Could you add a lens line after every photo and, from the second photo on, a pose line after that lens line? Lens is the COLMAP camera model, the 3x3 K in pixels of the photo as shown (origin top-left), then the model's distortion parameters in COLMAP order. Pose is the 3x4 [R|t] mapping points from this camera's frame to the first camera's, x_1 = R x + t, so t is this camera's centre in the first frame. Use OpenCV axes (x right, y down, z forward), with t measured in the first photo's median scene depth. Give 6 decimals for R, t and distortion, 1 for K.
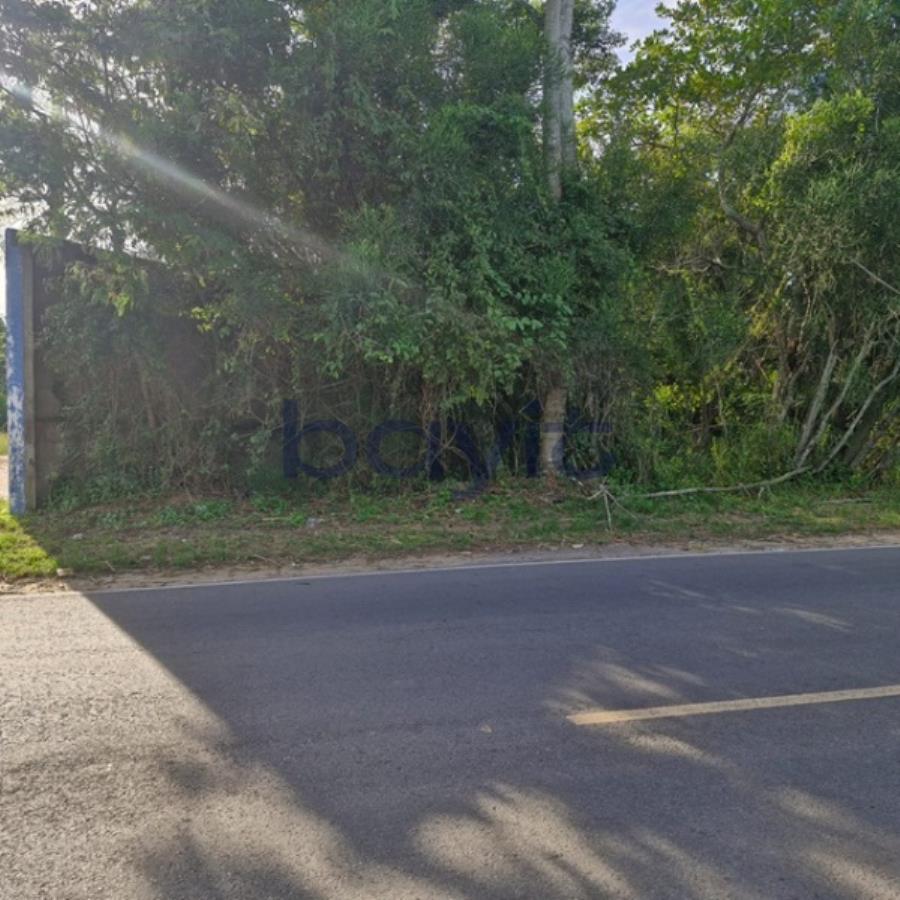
lens RADIAL K [[848.1, 0, 446.8], [0, 848.1, 460.3], [0, 0, 1]] dist [0.132538, -0.180762]
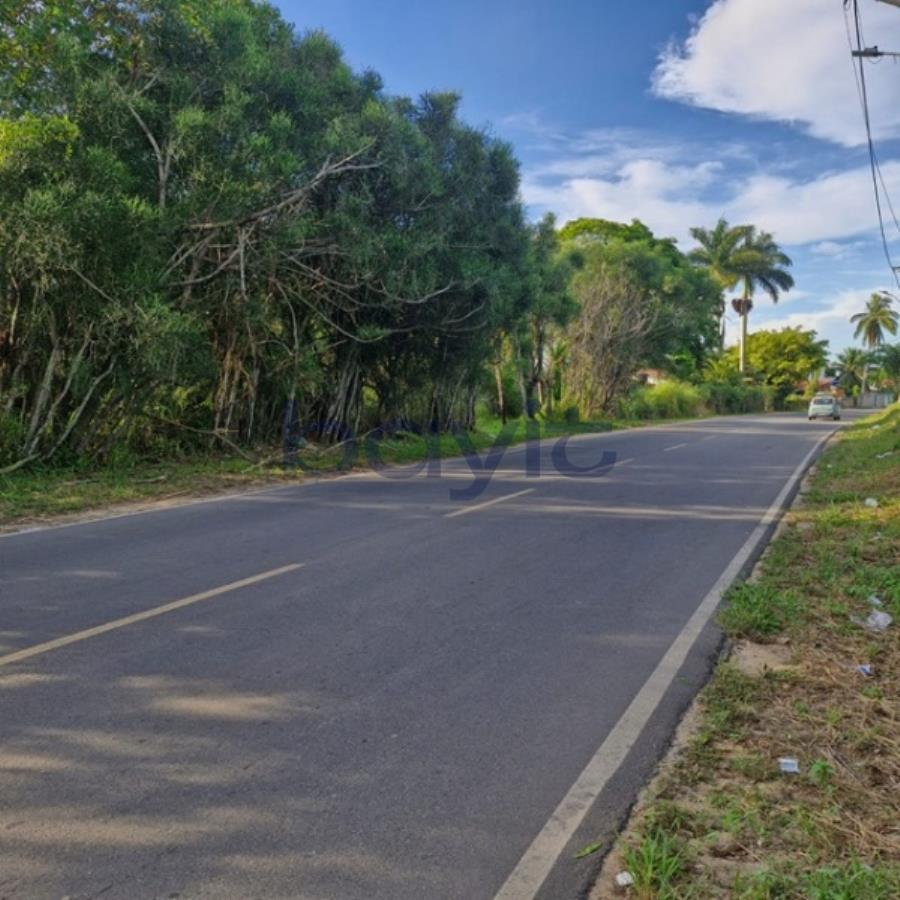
lens RADIAL K [[848.1, 0, 446.8], [0, 848.1, 460.3], [0, 0, 1]] dist [0.132538, -0.180762]
pose [[0.637524, -0.058609, 0.768198, -0.096503], [0.049458, 0.998159, 0.035109, 0.003177], [-0.768842, 0.015611, 0.639249, -0.085237]]
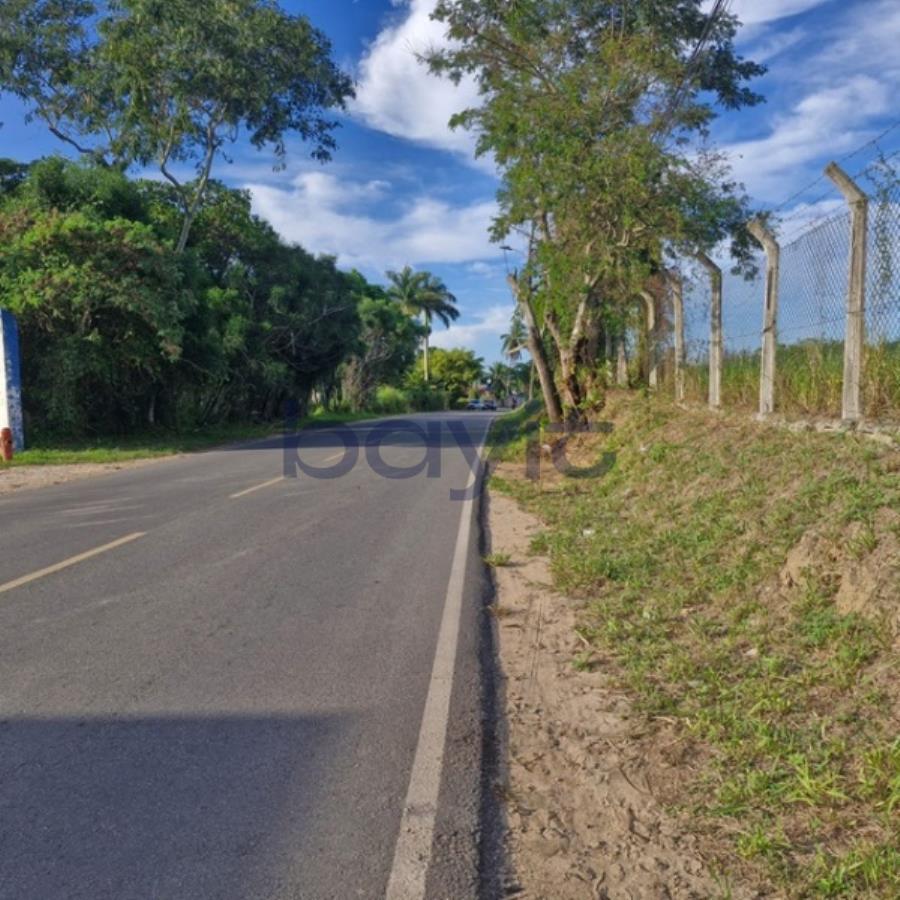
lens RADIAL K [[848.1, 0, 446.8], [0, 848.1, 460.3], [0, 0, 1]] dist [0.132538, -0.180762]
pose [[0.309502, -0.072535, 0.948128, -2.059128], [0.075989, 0.995784, 0.051376, 0.055999], [-0.947858, 0.056146, 0.313709, -0.556610]]
